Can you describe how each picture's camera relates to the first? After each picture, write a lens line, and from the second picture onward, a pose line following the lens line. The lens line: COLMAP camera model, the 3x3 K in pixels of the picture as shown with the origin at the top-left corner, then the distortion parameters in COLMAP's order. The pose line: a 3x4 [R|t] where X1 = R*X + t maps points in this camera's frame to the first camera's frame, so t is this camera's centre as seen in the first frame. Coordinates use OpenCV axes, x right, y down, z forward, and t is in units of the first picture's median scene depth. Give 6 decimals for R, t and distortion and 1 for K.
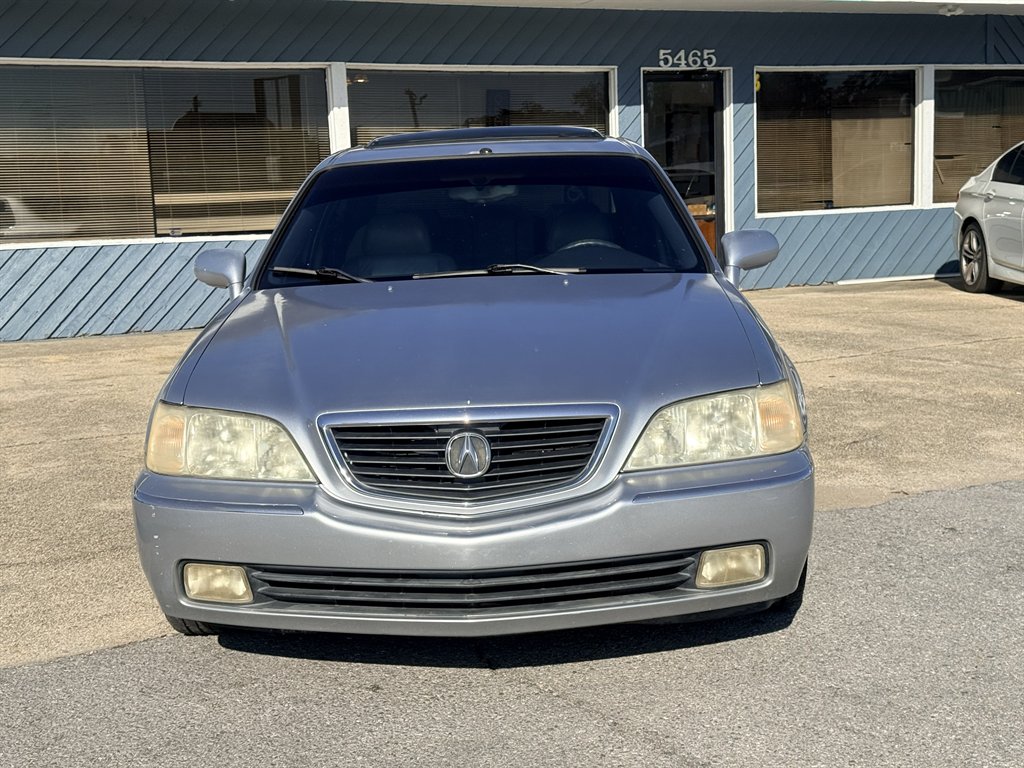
lens RADIAL K [[1417.2, 0, 512.0], [0, 1417.2, 384.0], [0, 0, 1]] dist [0.218242, -0.464659]
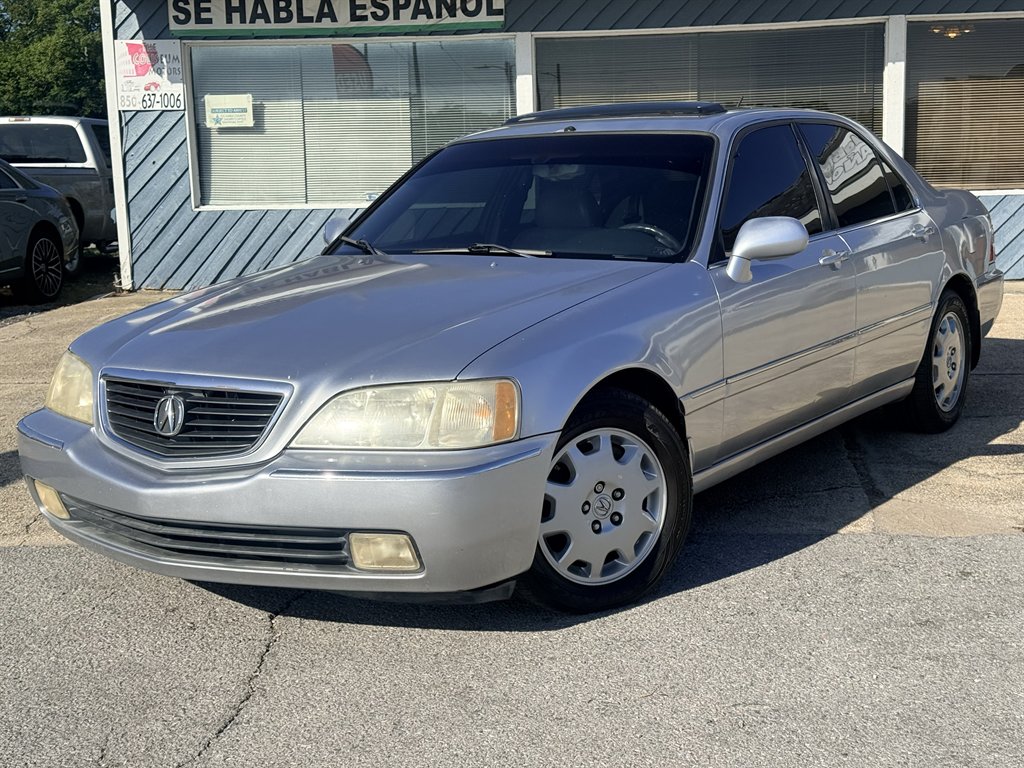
lens RADIAL K [[1417.2, 0, 512.0], [0, 1417.2, 384.0], [0, 0, 1]] dist [0.218242, -0.464659]
pose [[0.838344, 0.097557, -0.536342, 0.524454], [-0.078721, 0.995210, 0.057974, -0.040440], [0.539428, -0.006381, 0.842007, 0.127445]]
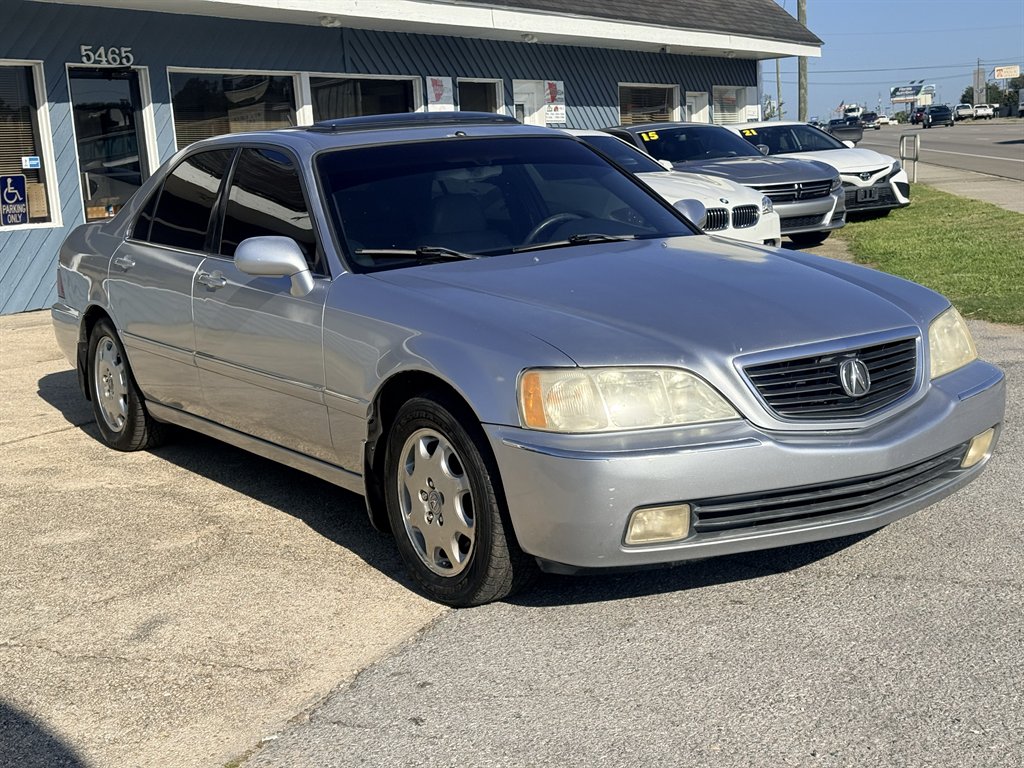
lens RADIAL K [[1417.2, 0, 512.0], [0, 1417.2, 384.0], [0, 0, 1]] dist [0.218242, -0.464659]
pose [[0.824906, -0.104142, 0.555594, -0.603928], [0.108133, 0.993803, 0.025732, -0.003641], [-0.554831, 0.038851, 0.831056, 0.116033]]
